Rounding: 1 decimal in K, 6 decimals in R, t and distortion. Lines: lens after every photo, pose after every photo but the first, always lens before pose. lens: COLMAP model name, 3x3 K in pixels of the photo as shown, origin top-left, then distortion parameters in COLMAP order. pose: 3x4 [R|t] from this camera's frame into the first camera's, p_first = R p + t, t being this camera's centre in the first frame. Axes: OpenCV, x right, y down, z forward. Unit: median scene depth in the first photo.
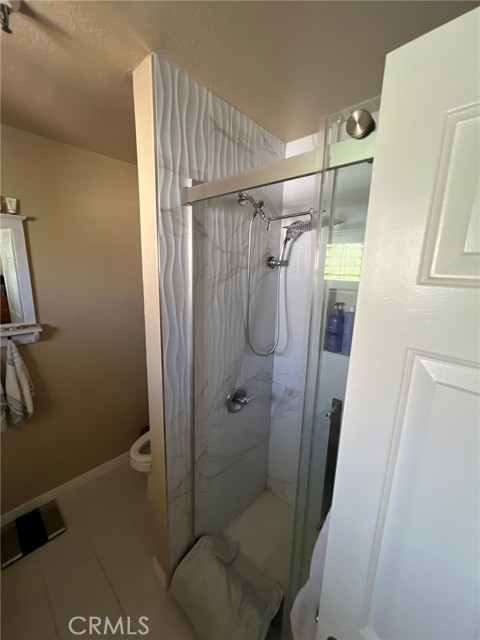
lens RADIAL K [[256.7, 0, 238.9], [0, 256.7, 319.8], [0, 0, 1]] dist [-0.001411, 0.000151]
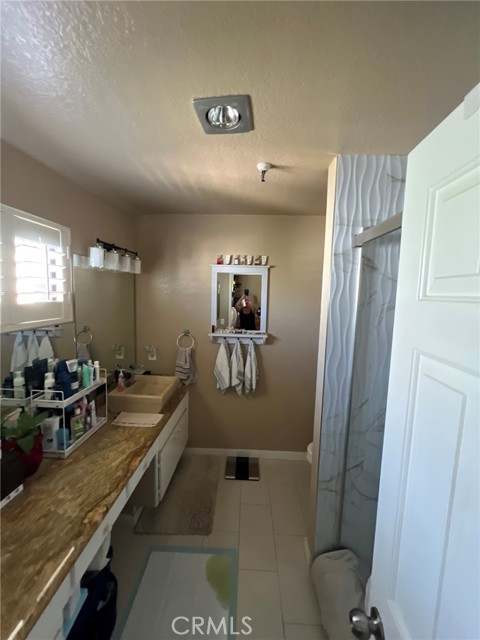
lens RADIAL K [[257.1, 0, 240.6], [0, 257.1, 319.6], [0, 0, 1]] dist [-0.003106, -0.000106]
pose [[0.658706, 0.065304, -0.749561, 0.363109], [-0.158738, 0.985864, -0.053606, 0.061842], [0.735465, 0.154294, 0.659761, -0.196707]]
